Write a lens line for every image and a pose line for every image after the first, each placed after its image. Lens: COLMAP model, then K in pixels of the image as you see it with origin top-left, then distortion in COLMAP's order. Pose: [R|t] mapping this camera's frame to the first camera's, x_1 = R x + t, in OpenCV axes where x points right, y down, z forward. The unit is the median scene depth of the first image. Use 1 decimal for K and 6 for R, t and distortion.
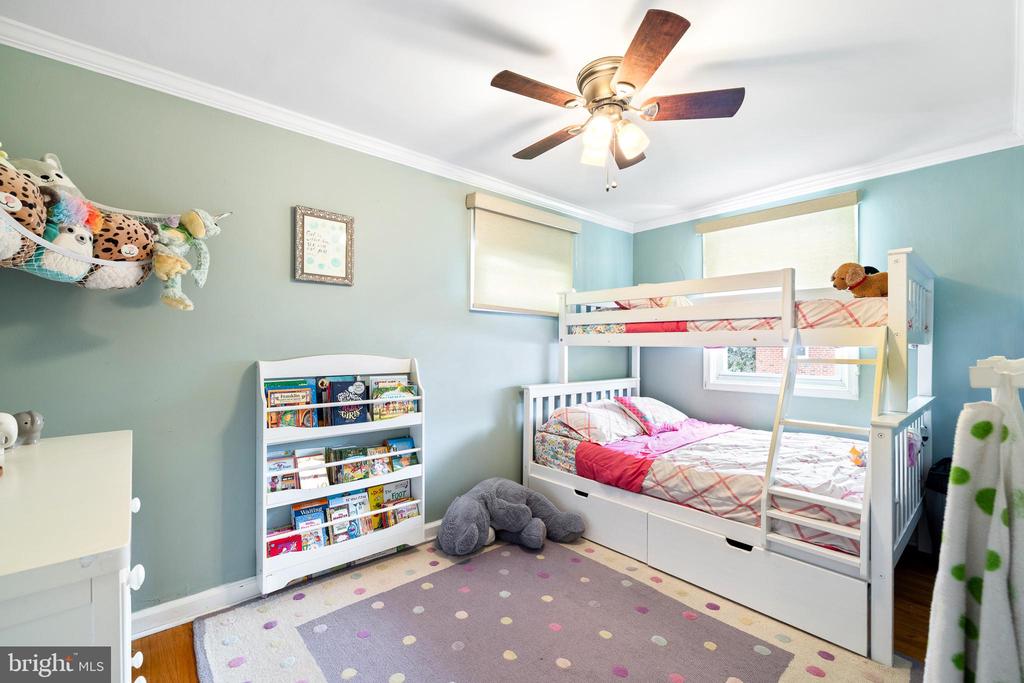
lens RADIAL K [[433.9, 0, 509.1], [0, 433.9, 347.5], [0, 0, 1]] dist [-0.001193, 0.000023]
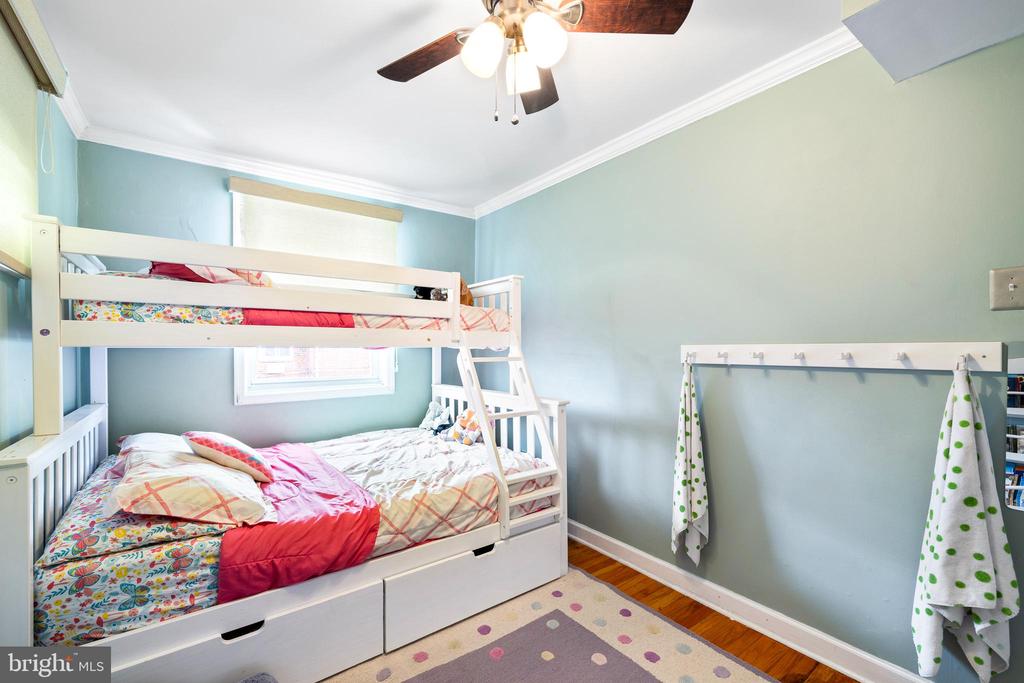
lens RADIAL K [[433.9, 0, 509.1], [0, 433.9, 347.5], [0, 0, 1]] dist [-0.001193, 0.000023]
pose [[0.076905, -0.002590, 0.997035, -0.339030], [0.003681, 0.999991, 0.002314, -0.002367], [-0.997032, 0.003492, 0.076914, 0.673812]]
